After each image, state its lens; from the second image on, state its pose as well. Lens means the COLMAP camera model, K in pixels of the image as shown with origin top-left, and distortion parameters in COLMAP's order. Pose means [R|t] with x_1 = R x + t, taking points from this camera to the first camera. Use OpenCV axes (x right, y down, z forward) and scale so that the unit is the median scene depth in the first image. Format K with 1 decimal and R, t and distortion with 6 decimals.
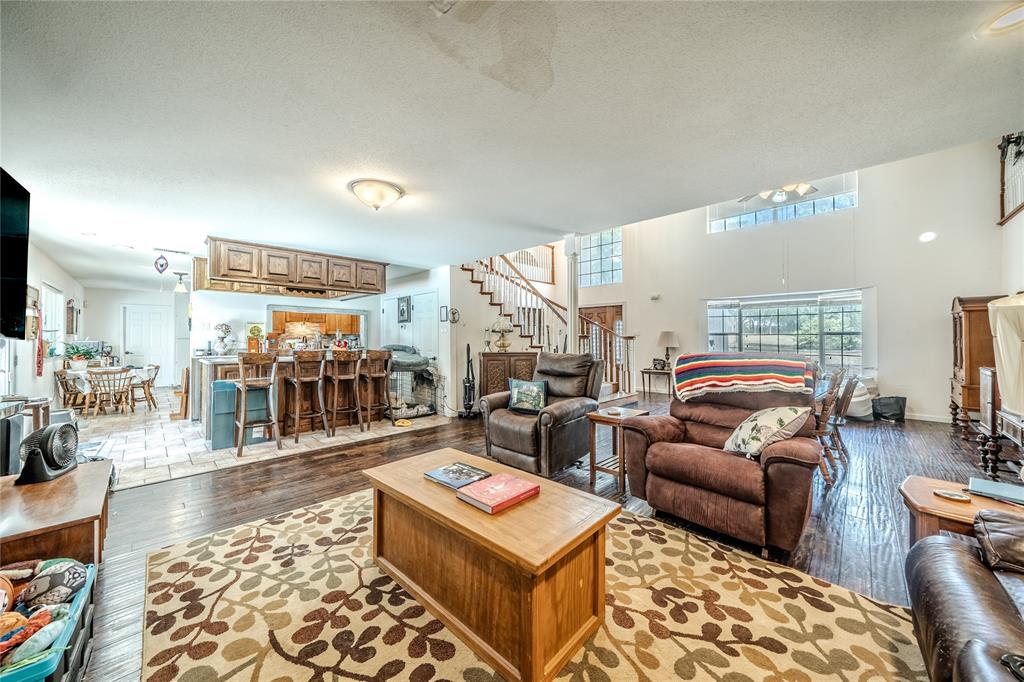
lens RADIAL K [[355.6, 0, 494.2], [0, 355.6, 335.6], [0, 0, 1]] dist [-0.000002, -0.000184]
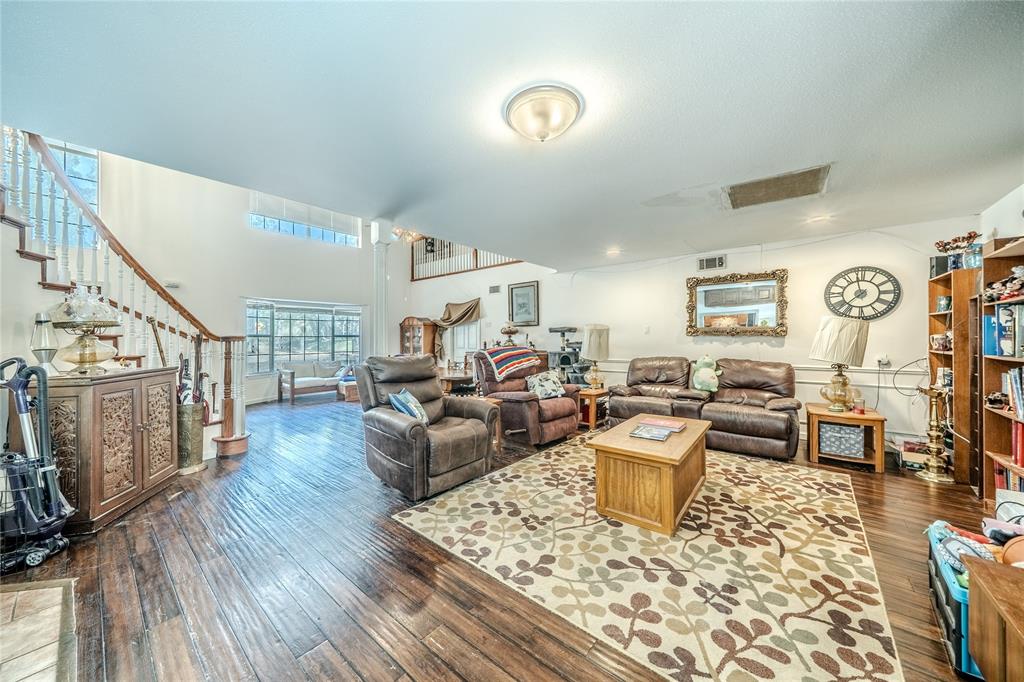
lens RADIAL K [[355.6, 0, 504.8], [0, 355.6, 336.8], [0, 0, 1]] dist [-0.000002, -0.000184]
pose [[-0.096949, 0.005329, 0.995275, -1.543192], [-0.003139, 0.999979, -0.005660, 0.009105], [-0.995284, -0.003673, -0.096930, 1.793932]]
